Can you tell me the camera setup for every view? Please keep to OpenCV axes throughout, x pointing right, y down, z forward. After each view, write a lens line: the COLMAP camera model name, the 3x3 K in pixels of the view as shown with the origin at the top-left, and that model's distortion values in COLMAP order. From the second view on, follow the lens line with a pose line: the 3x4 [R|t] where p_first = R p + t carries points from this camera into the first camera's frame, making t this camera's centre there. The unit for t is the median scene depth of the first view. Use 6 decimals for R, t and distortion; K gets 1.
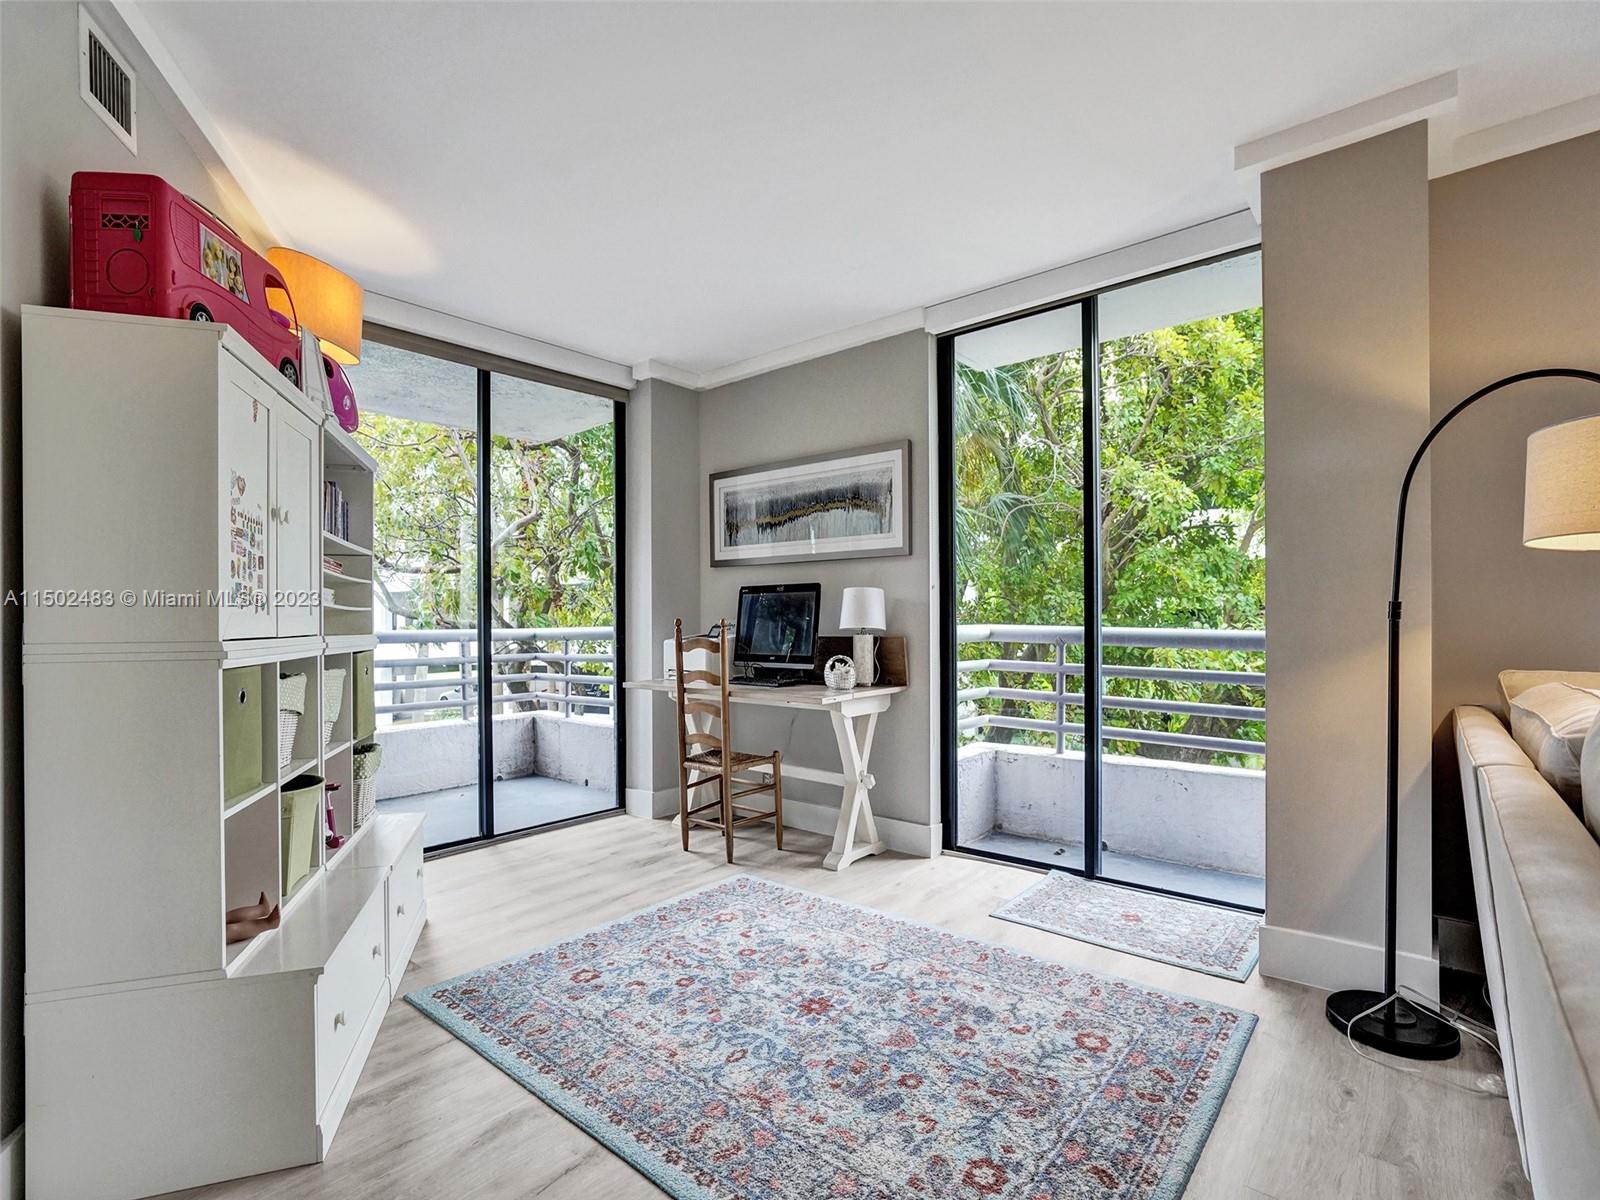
lens RADIAL K [[755.2, 0, 795.4], [0, 755.2, 603.3], [0, 0, 1]] dist [-0.052769, 0.021375]
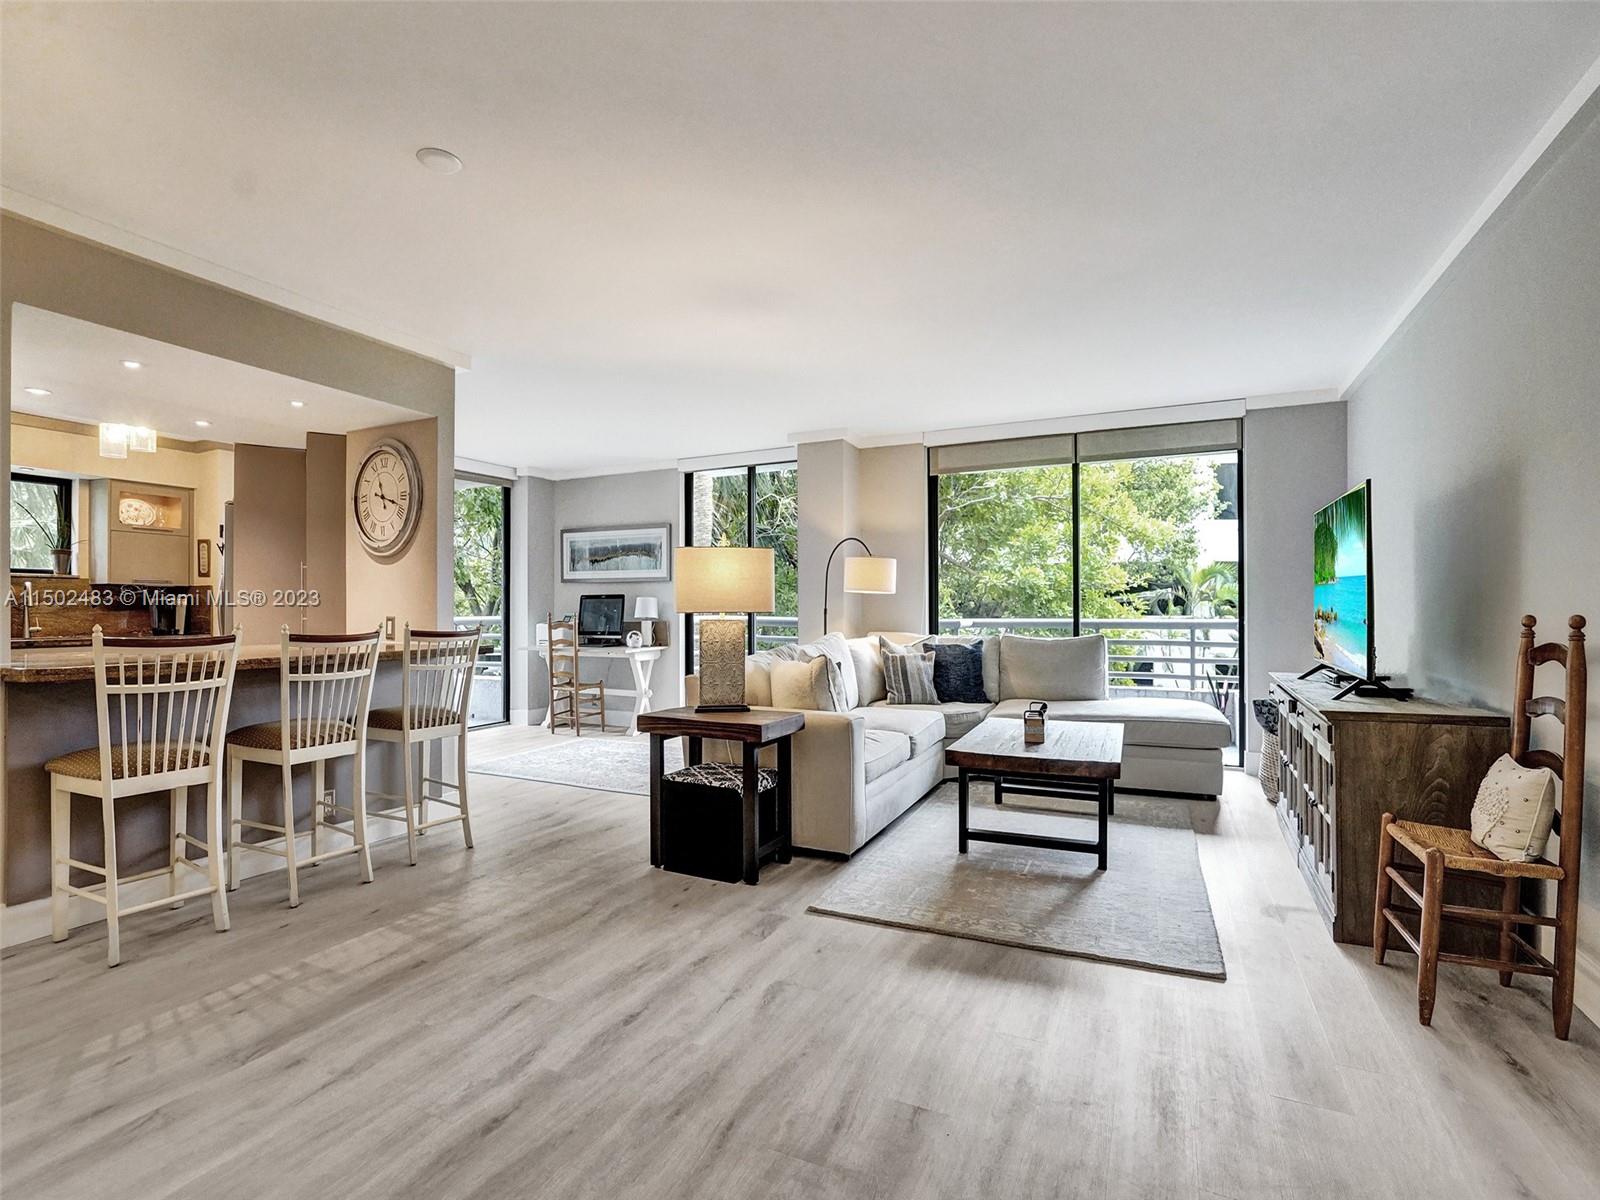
lens RADIAL K [[753.4, 0, 795.3], [0, 753.4, 608.9], [0, 0, 1]] dist [-0.044339, 0.018797]
pose [[0.967470, 0.000747, 0.252986, -0.032058], [-0.006637, 0.999726, 0.022429, -0.035817], [-0.252900, -0.023378, 0.967210, -0.998811]]
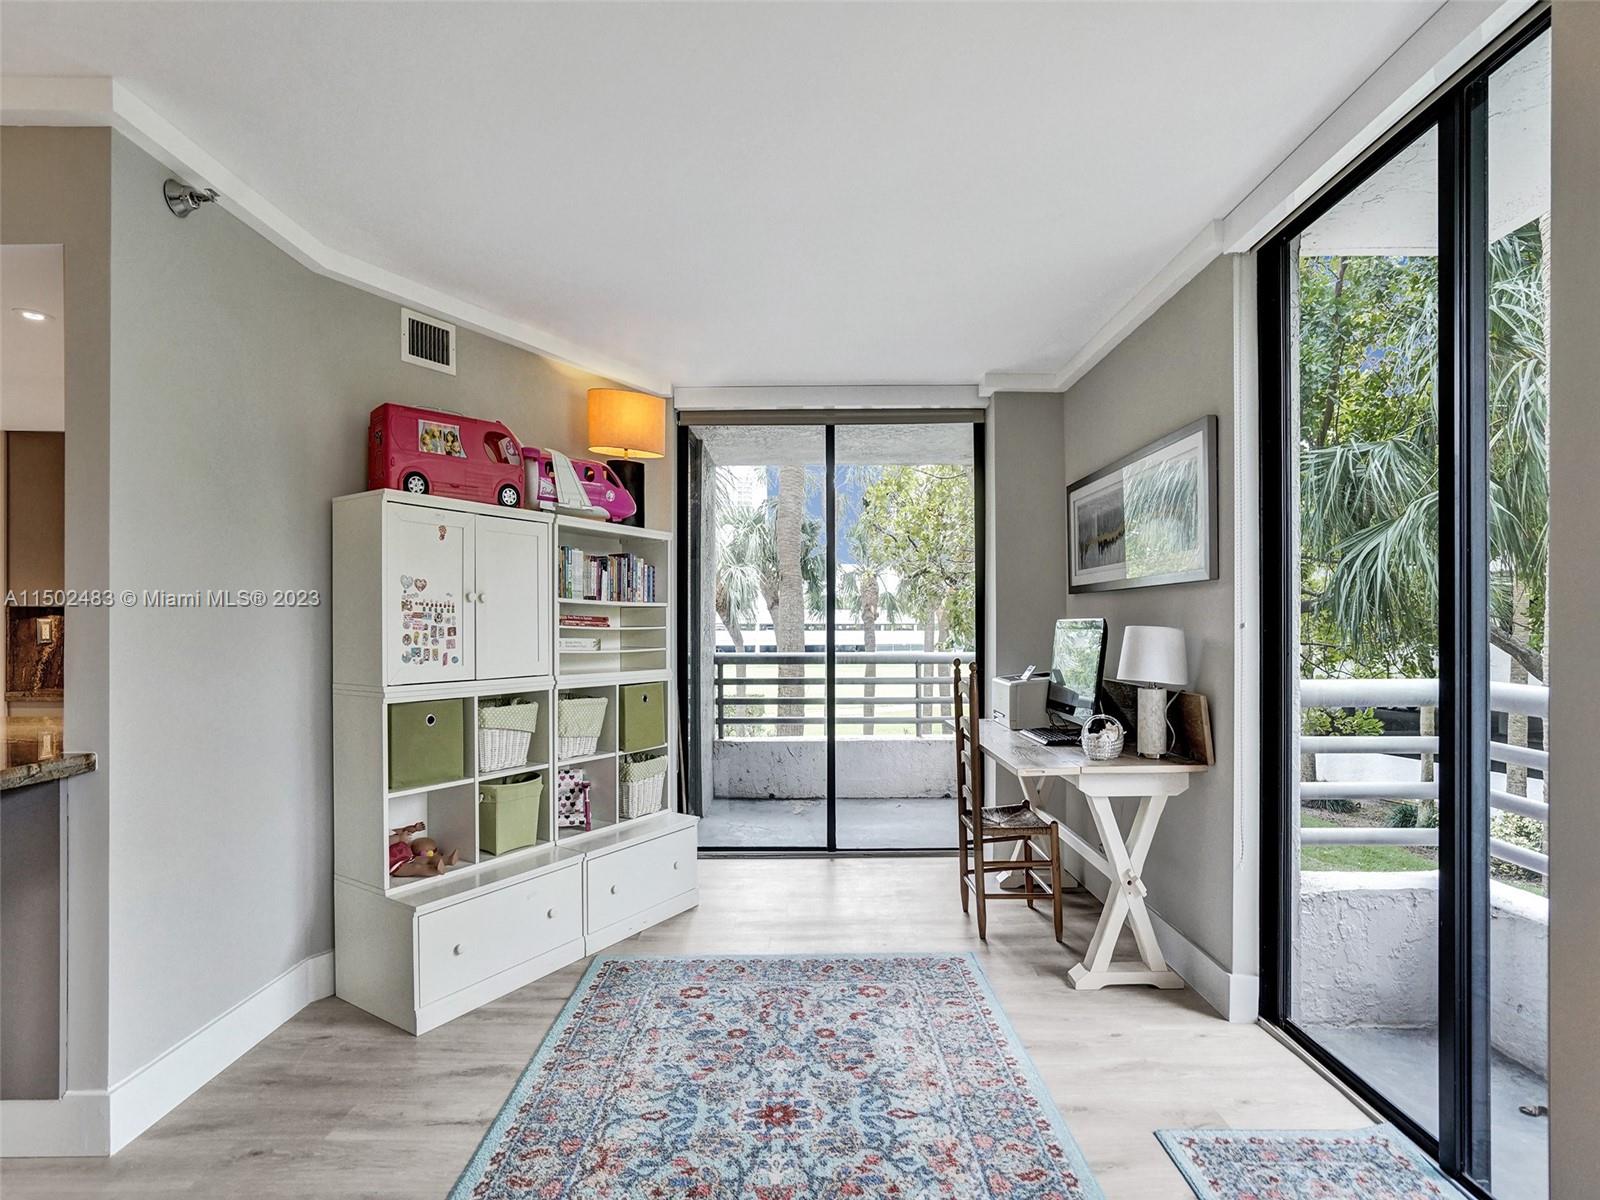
lens RADIAL K [[755.2, 0, 795.4], [0, 755.2, 603.3], [0, 0, 1]] dist [-0.052769, 0.021375]
pose [[0.652025, -0.019507, -0.757946, 0.434729], [0.014749, 0.999806, -0.013043, -0.039212], [0.758054, -0.002675, 0.652187, 0.257904]]
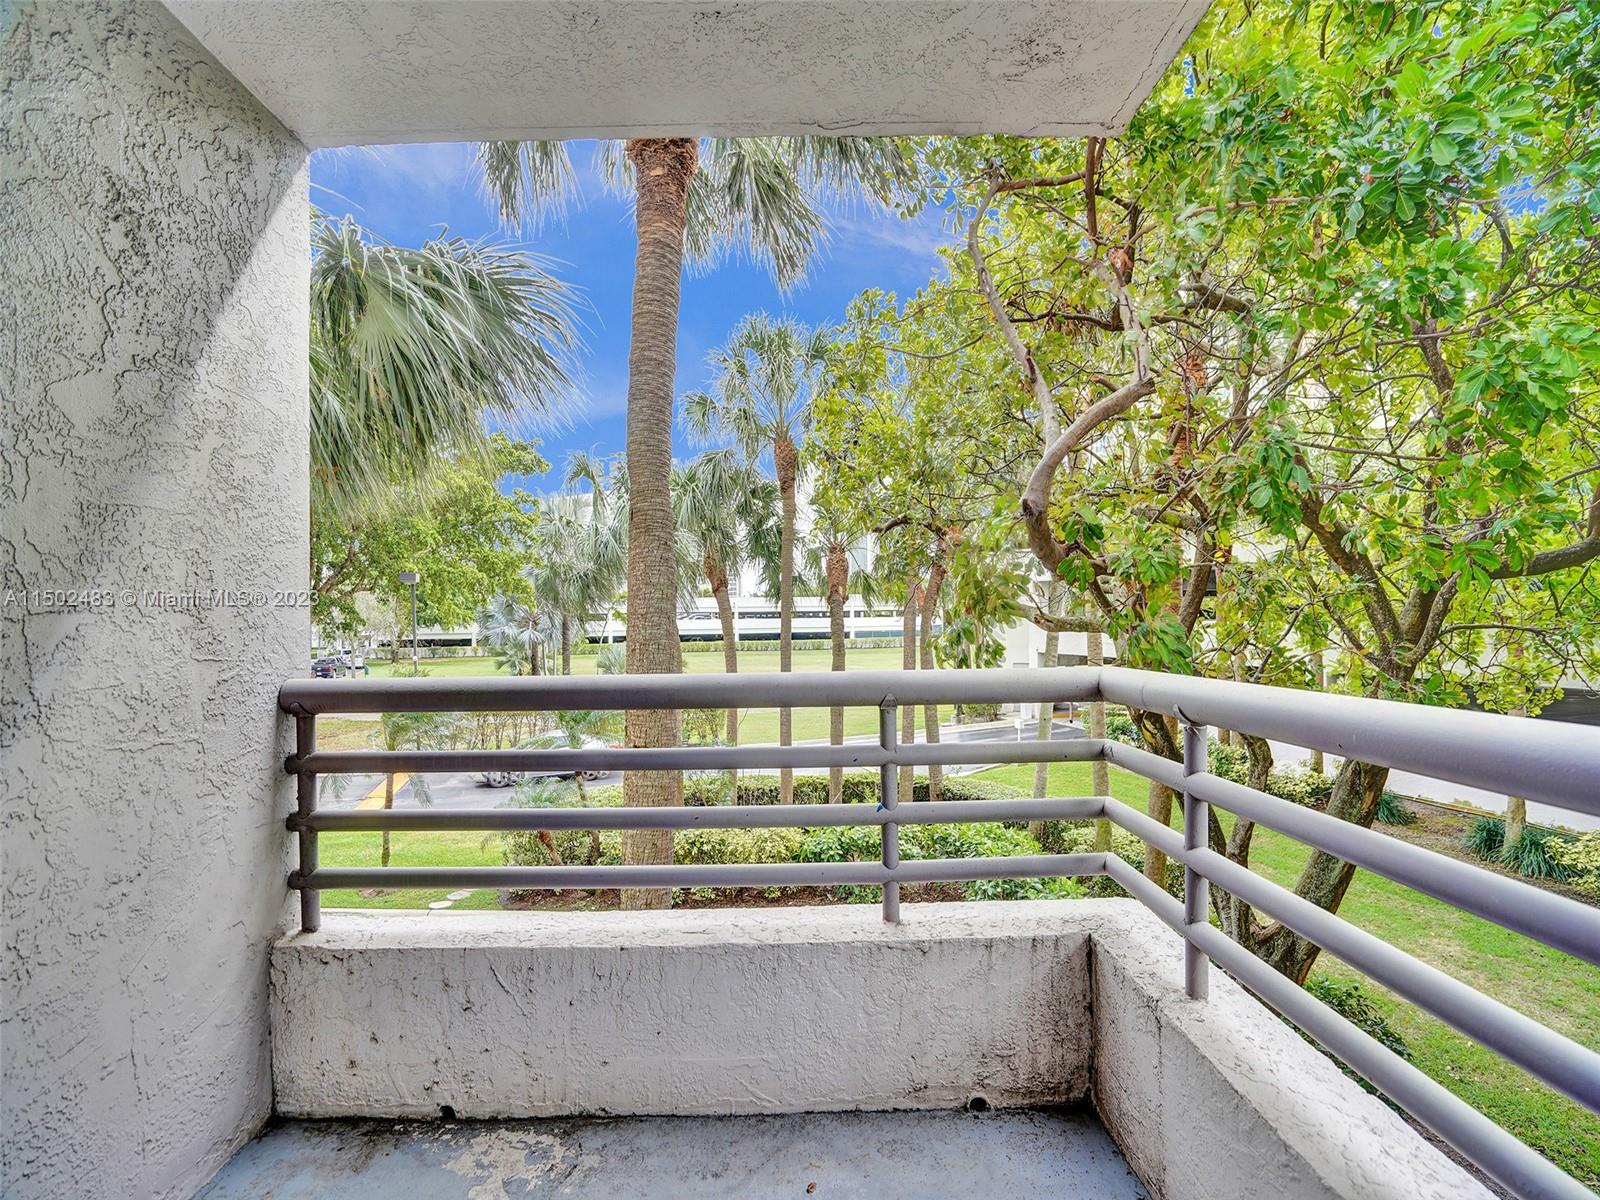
lens RADIAL K [[763.4, 0, 796.0], [0, 763.4, 610.7], [0, 0, 1]] dist [-0.046420, 0.022491]
pose [[0.668682, -0.012202, -0.743448, -0.316087], [0.027683, 0.999581, 0.008493, 0.002195], [0.743033, -0.026260, 0.668740, 1.169482]]
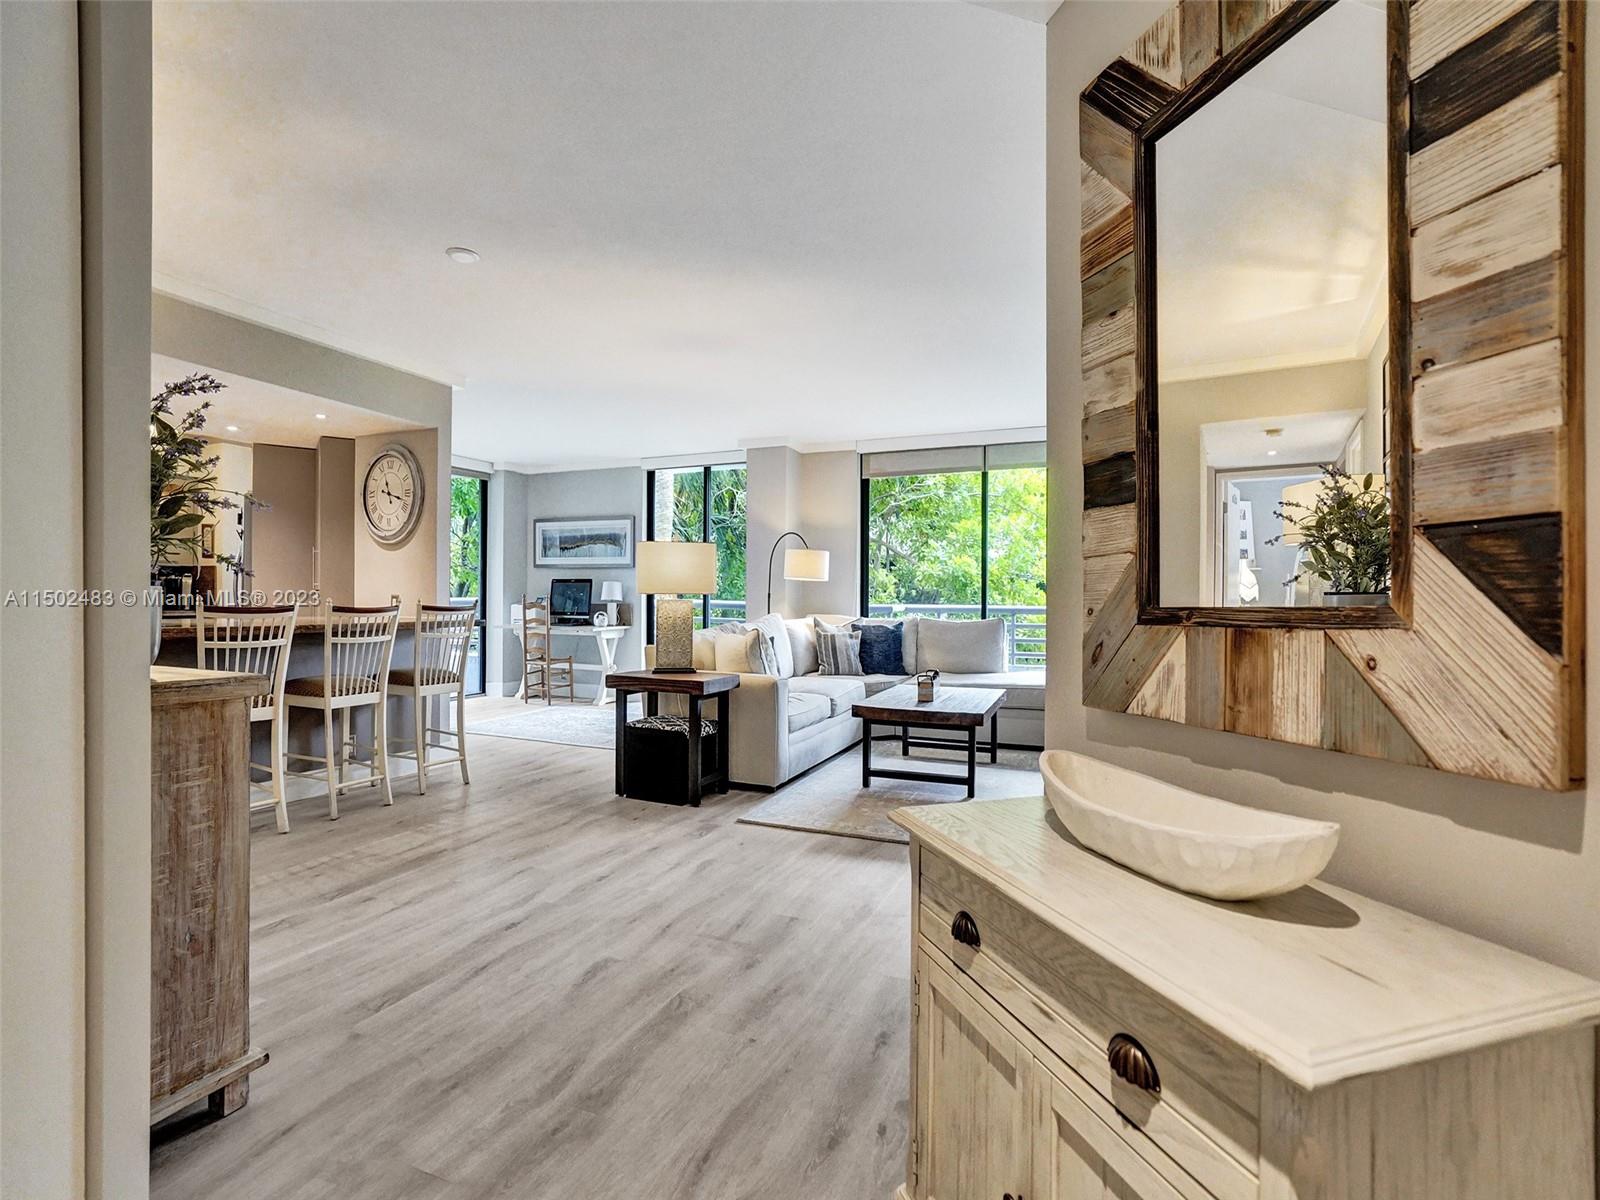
lens RADIAL K [[753.4, 0, 795.3], [0, 753.4, 608.9], [0, 0, 1]] dist [-0.044339, 0.018797]
pose [[0.954533, 0.007220, 0.298016, -0.052858], [-0.019528, 0.999074, 0.038342, -0.034787], [-0.297463, -0.042419, 0.953790, -1.243153]]
